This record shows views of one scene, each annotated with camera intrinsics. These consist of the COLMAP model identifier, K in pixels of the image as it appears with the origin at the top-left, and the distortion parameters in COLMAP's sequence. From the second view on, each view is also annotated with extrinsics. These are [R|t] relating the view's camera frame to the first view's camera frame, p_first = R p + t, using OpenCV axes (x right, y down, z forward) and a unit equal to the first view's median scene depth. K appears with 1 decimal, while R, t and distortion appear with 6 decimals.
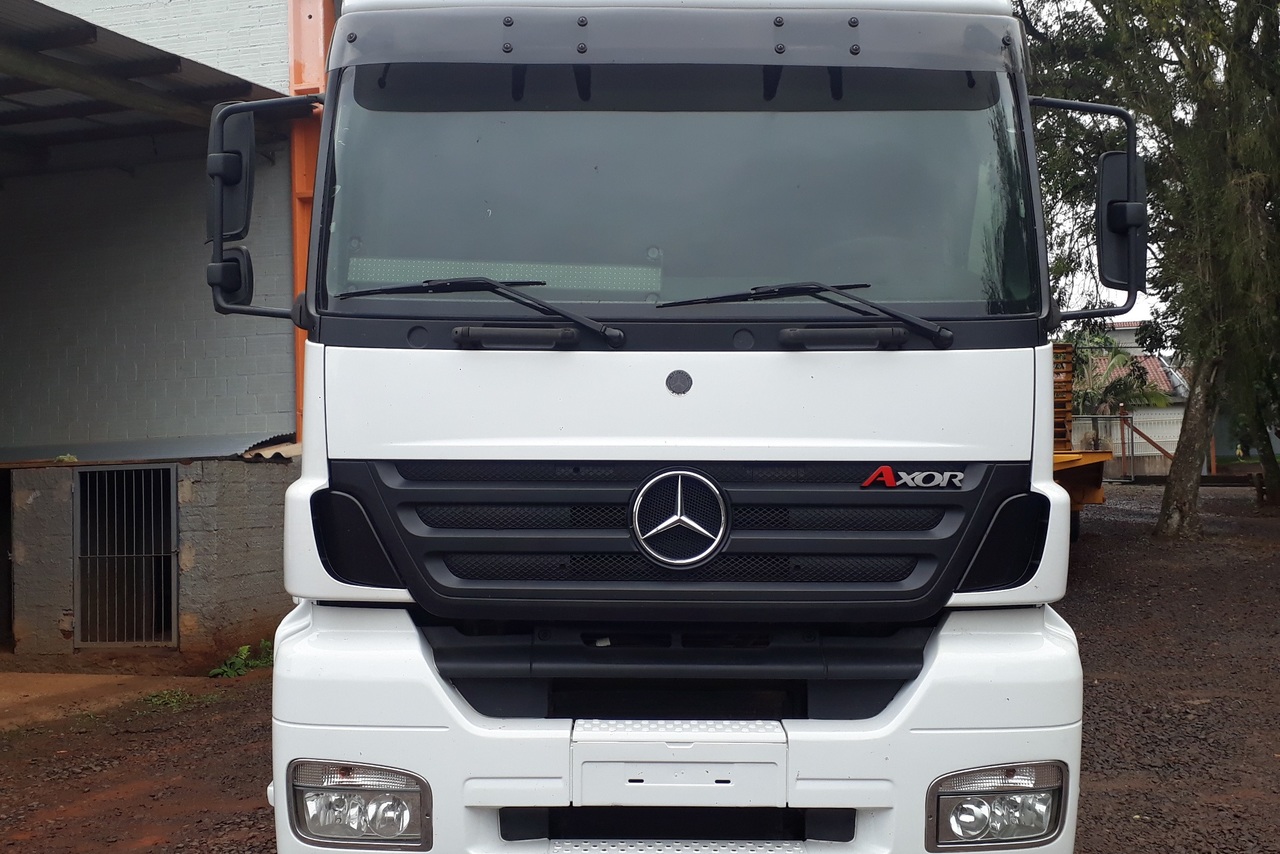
lens RADIAL K [[1340.3, 0, 618.9], [0, 1340.3, 430.8], [0, 0, 1]] dist [0.232872, -0.684642]
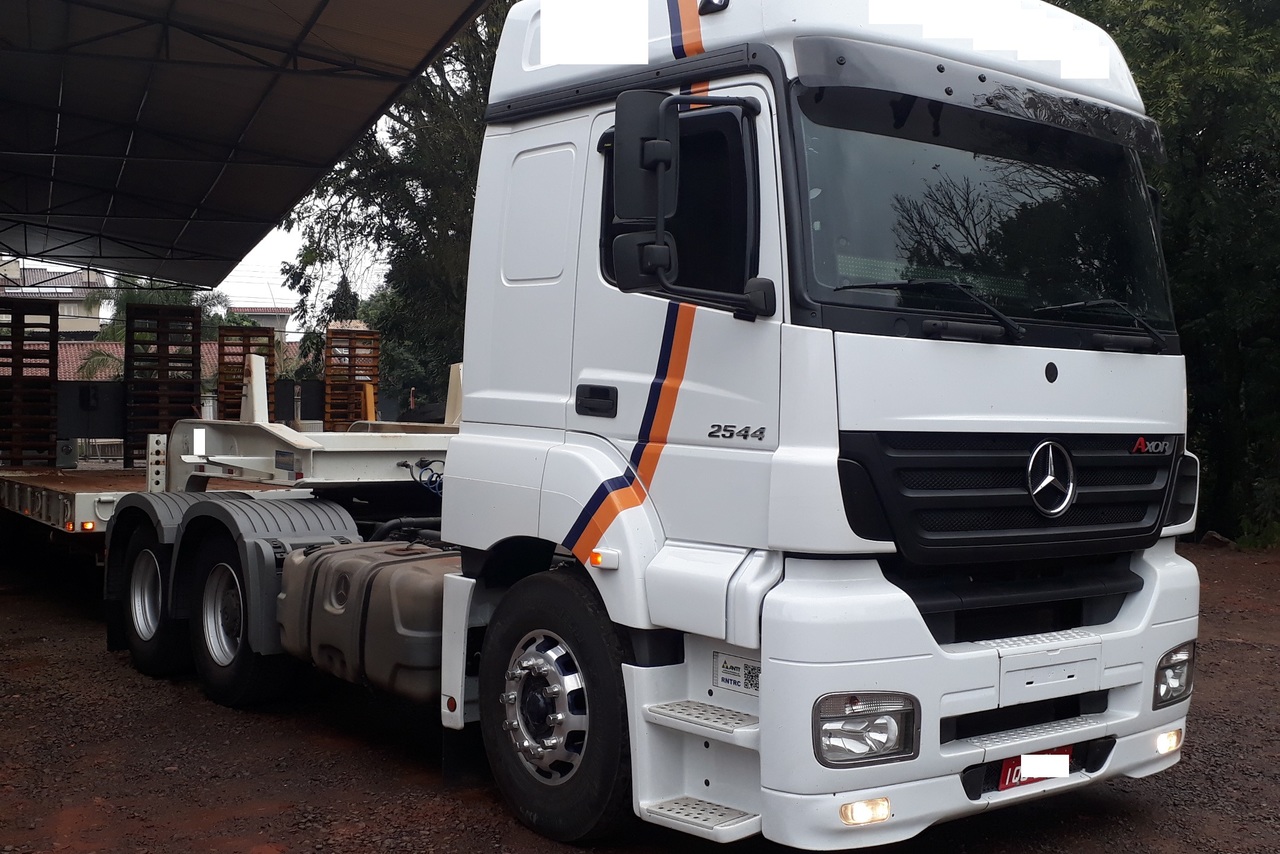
lens RADIAL K [[1340.3, 0, 618.9], [0, 1340.3, 430.8], [0, 0, 1]] dist [0.232872, -0.684642]
pose [[0.804706, 0.004072, 0.593660, -1.051815], [-0.012846, 0.999862, 0.010554, 0.011463], [-0.593535, -0.016120, 0.804647, 0.197522]]
